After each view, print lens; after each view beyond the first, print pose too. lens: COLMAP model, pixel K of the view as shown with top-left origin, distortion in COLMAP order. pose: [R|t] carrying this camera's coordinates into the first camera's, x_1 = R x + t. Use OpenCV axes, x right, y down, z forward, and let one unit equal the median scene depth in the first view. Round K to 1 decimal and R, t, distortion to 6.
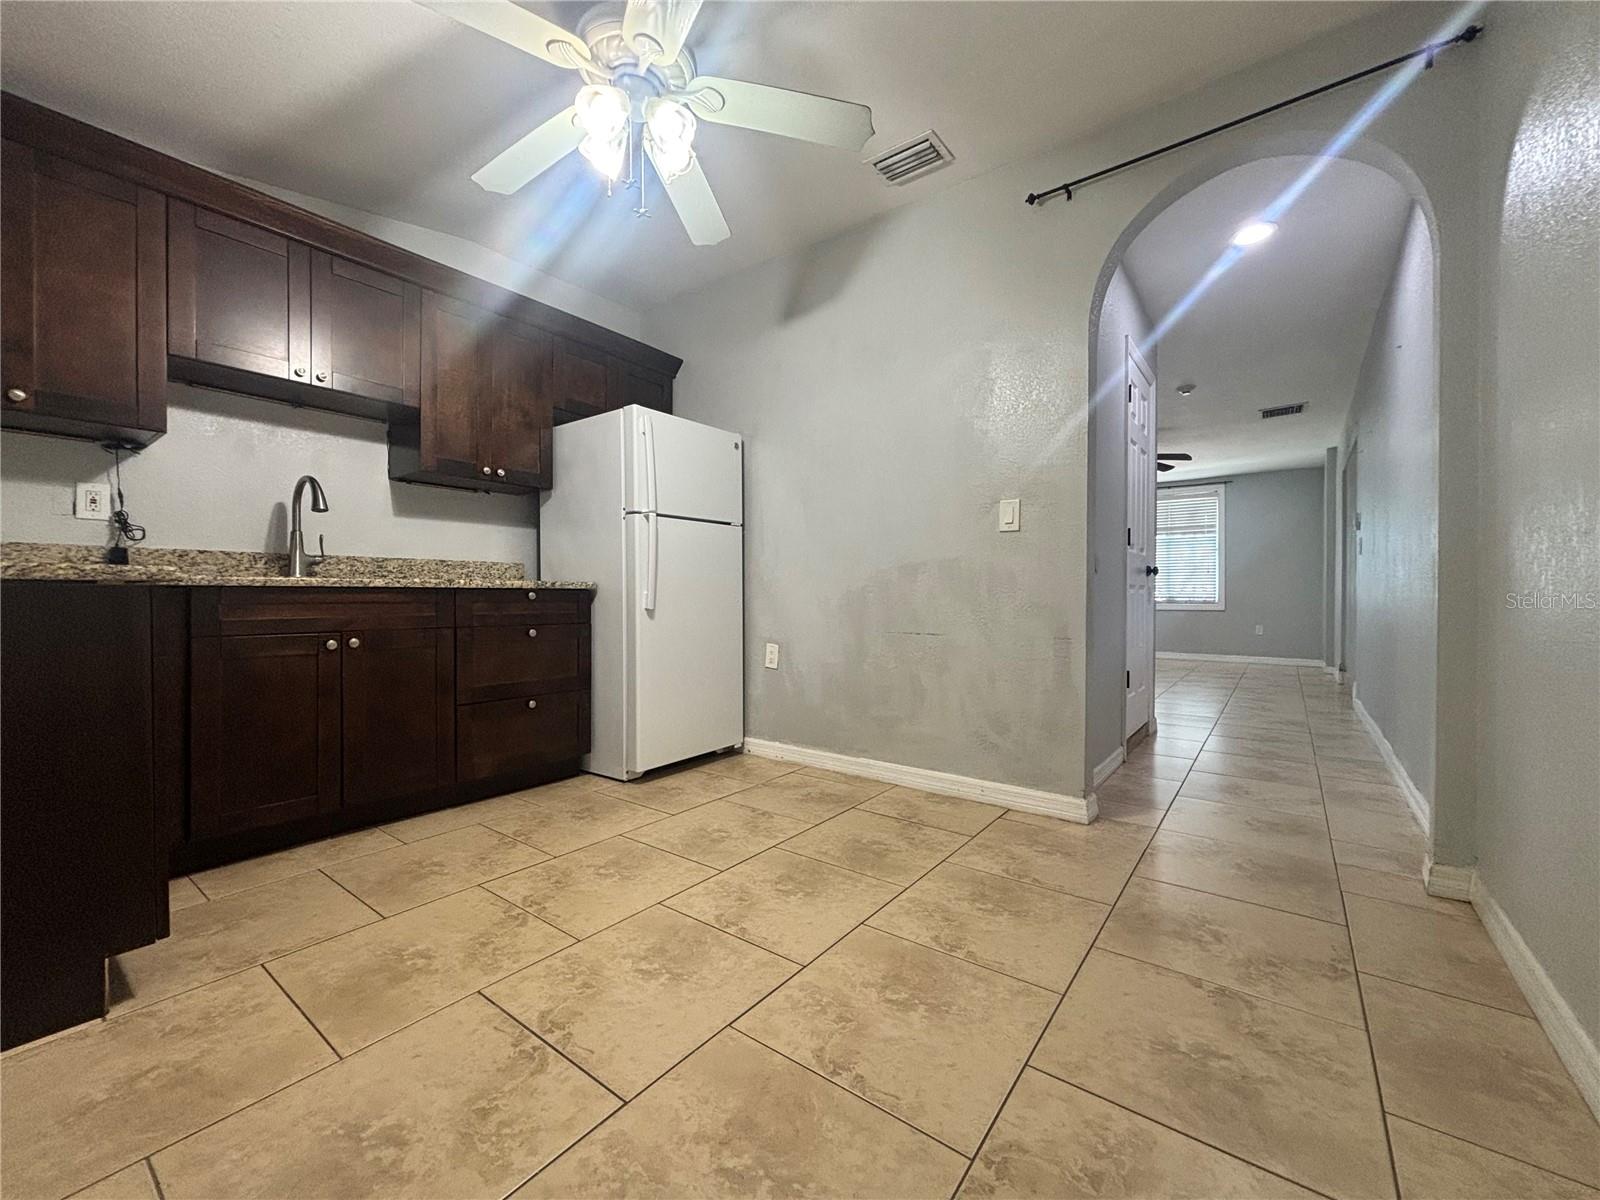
lens RADIAL K [[642.8, 0, 793.3], [0, 642.8, 598.7], [0, 0, 1]] dist [0.006174, 0.000475]
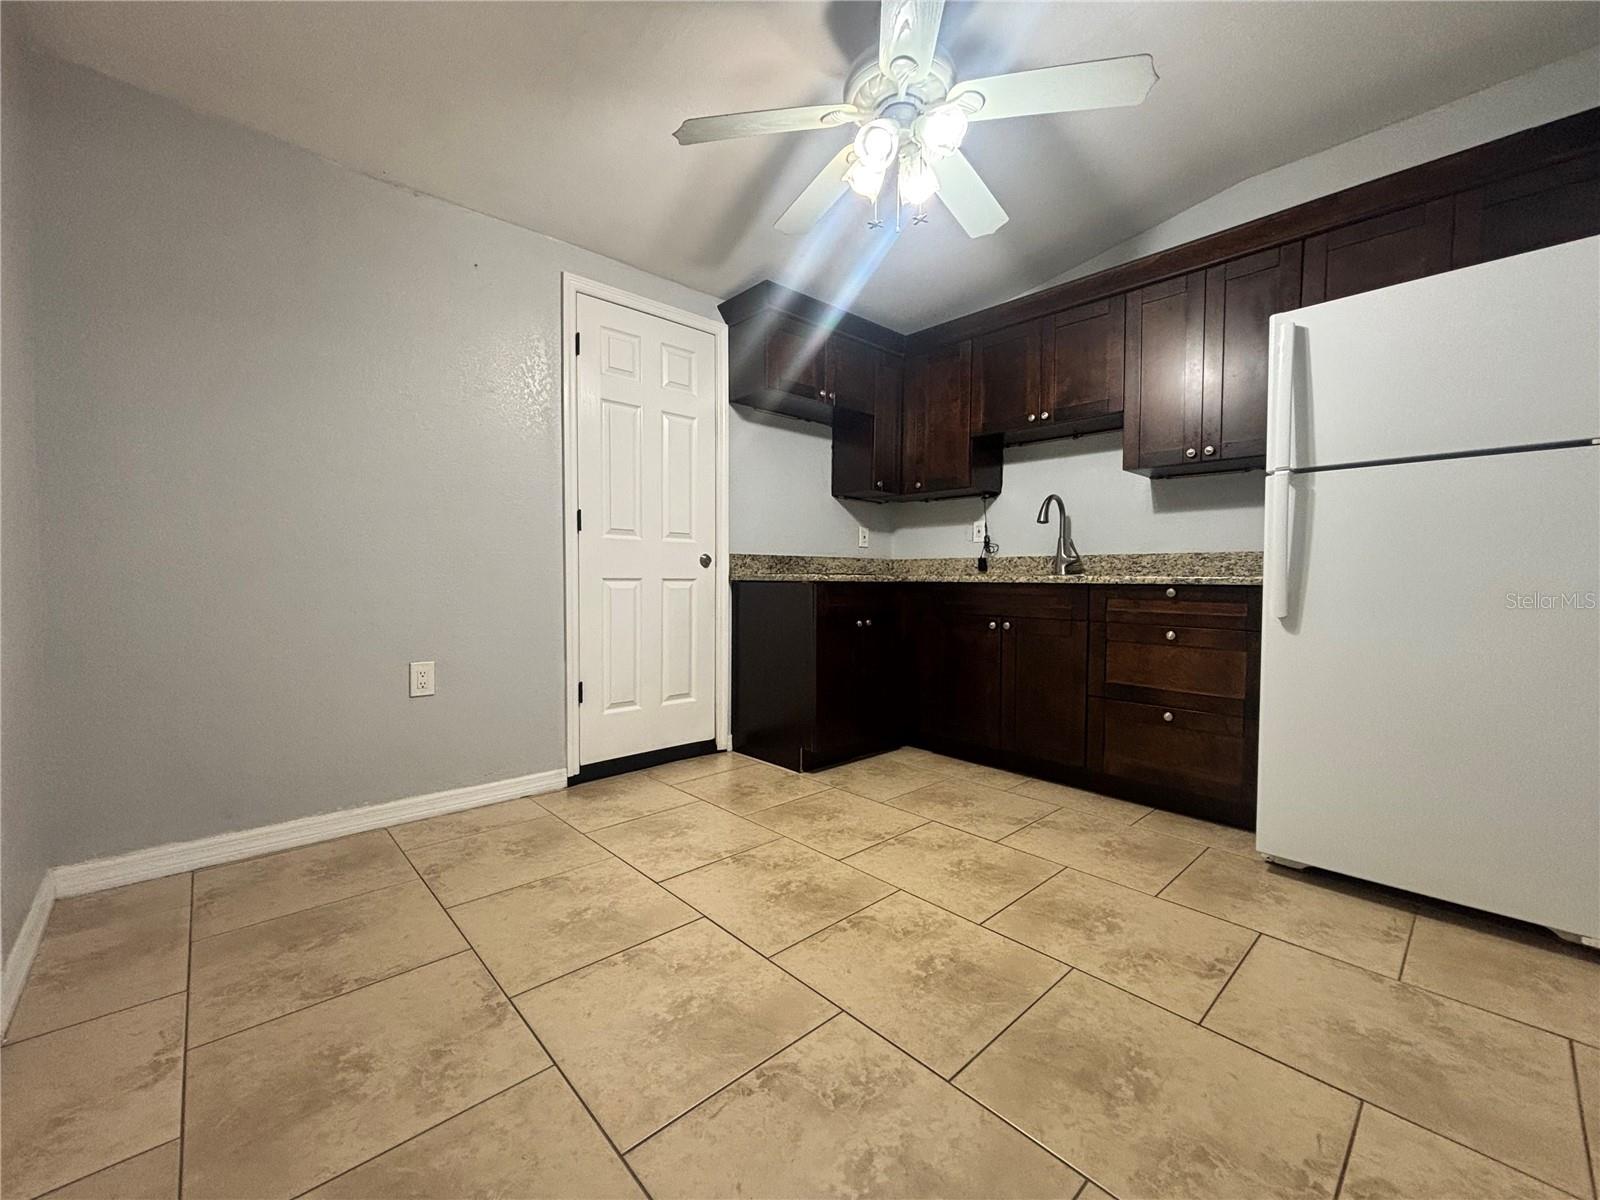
lens RADIAL K [[642.8, 0, 797.9], [0, 642.8, 600.0], [0, 0, 1]] dist [0.006174, 0.000475]
pose [[-0.169168, 0.033780, -0.985008, 0.654325], [-0.012563, 0.999257, 0.036426, -0.024565], [0.985507, 0.018536, -0.168618, 0.789611]]
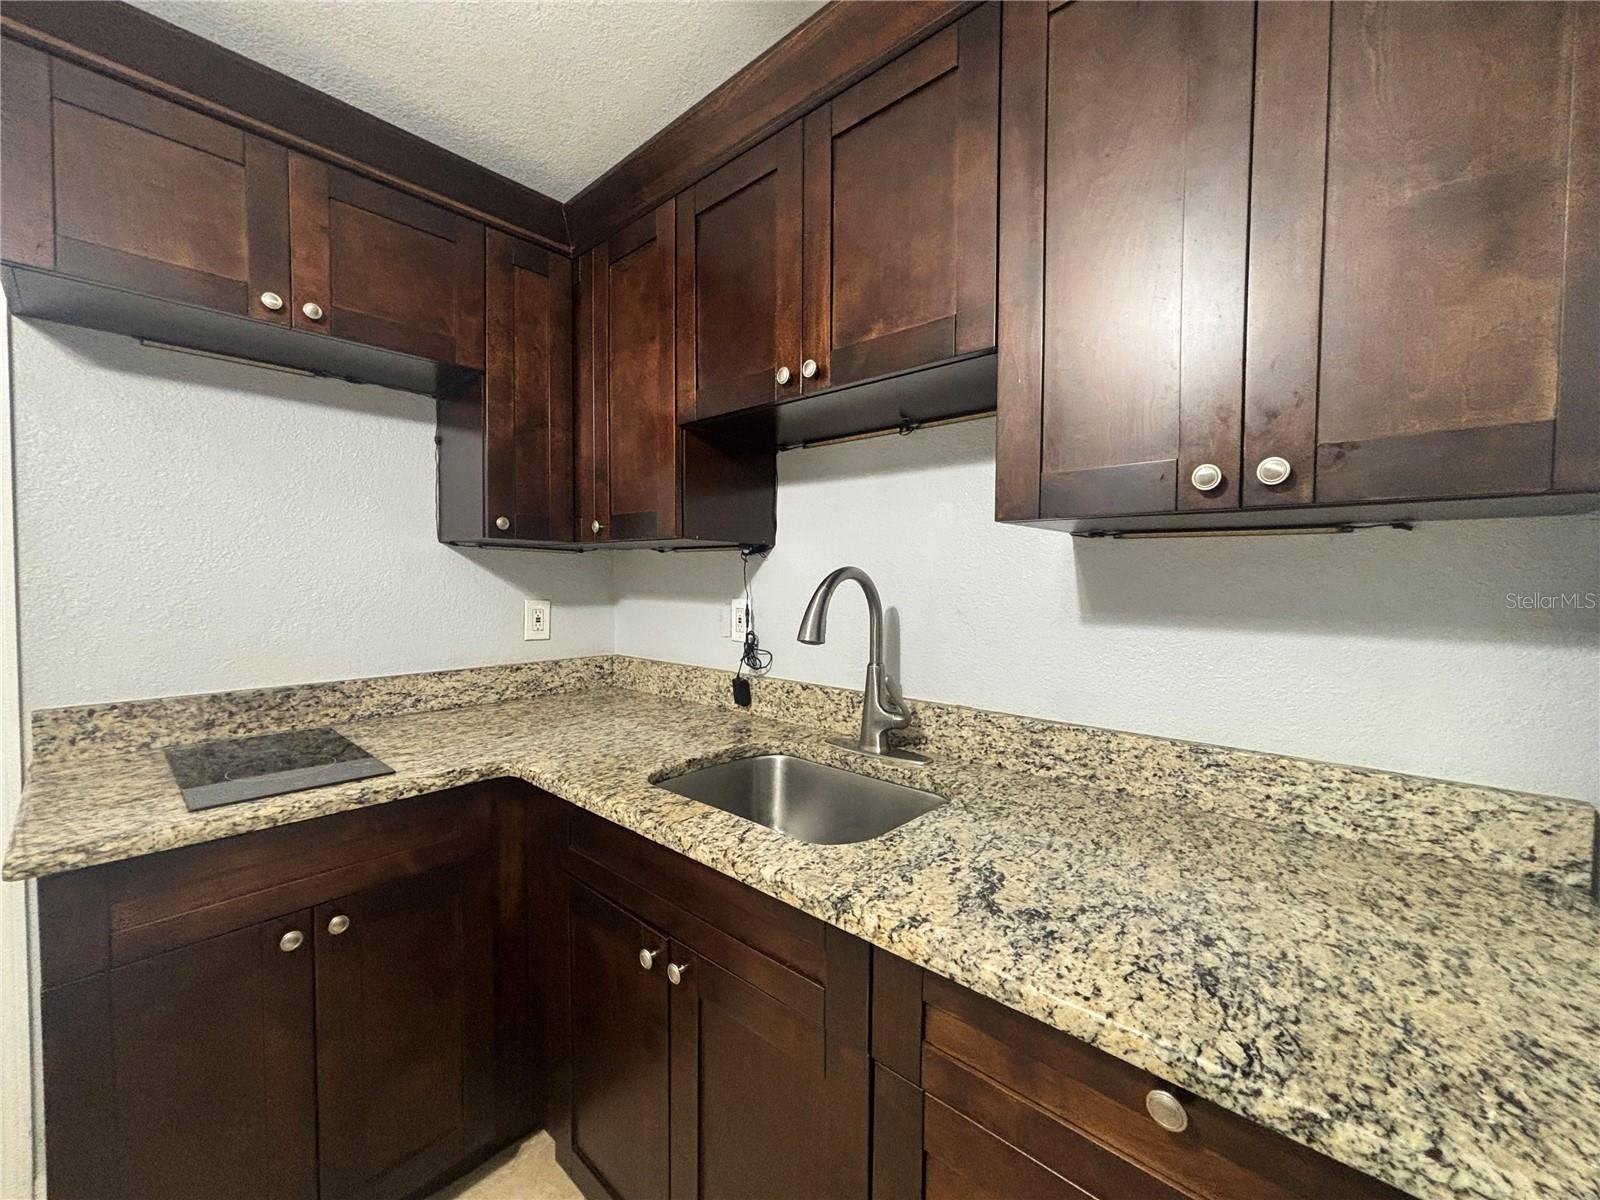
lens RADIAL K [[642.8, 0, 792.9], [0, 642.8, 595.0], [0, 0, 1]] dist [0.006174, 0.000475]
pose [[-0.079999, 0.027178, -0.996424, -0.252205], [-0.012908, 0.999516, 0.028299, -0.200025], [0.996711, 0.015125, -0.079610, 1.095273]]
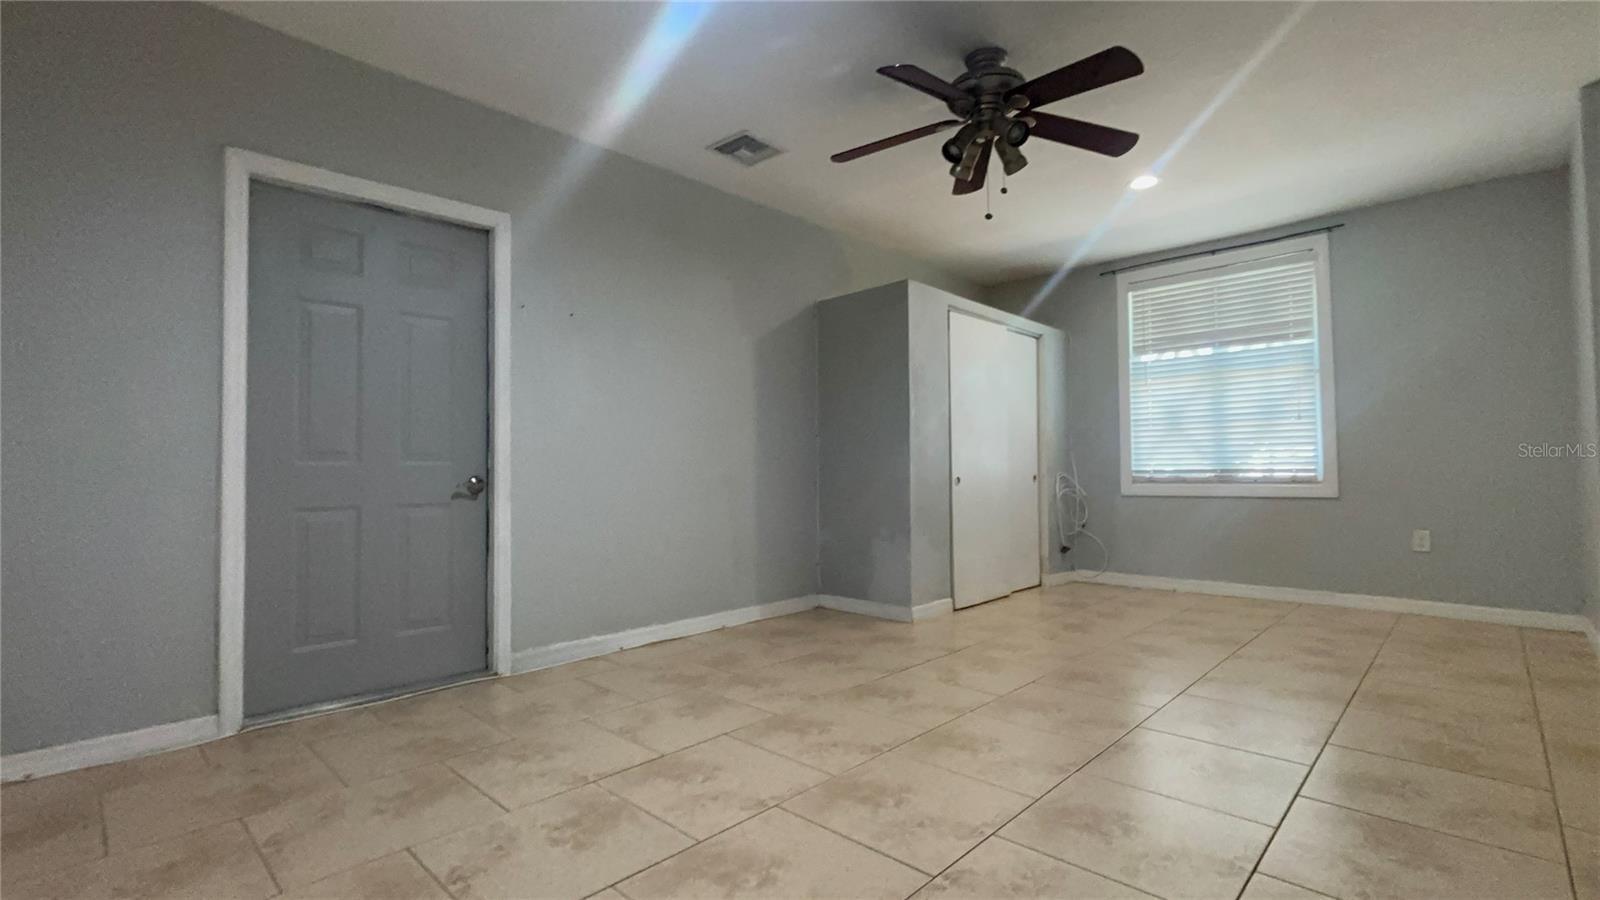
lens RADIAL K [[712.7, 0, 805.3], [0, 712.7, 451.9], [0, 0, 1]] dist [0.000682, 0.000109]
pose [[0.995348, -0.020651, -0.094111, 0.084794], [0.016098, 0.998675, -0.048881, 0.001112], [0.094995, 0.047139, 0.994361, 0.114186]]
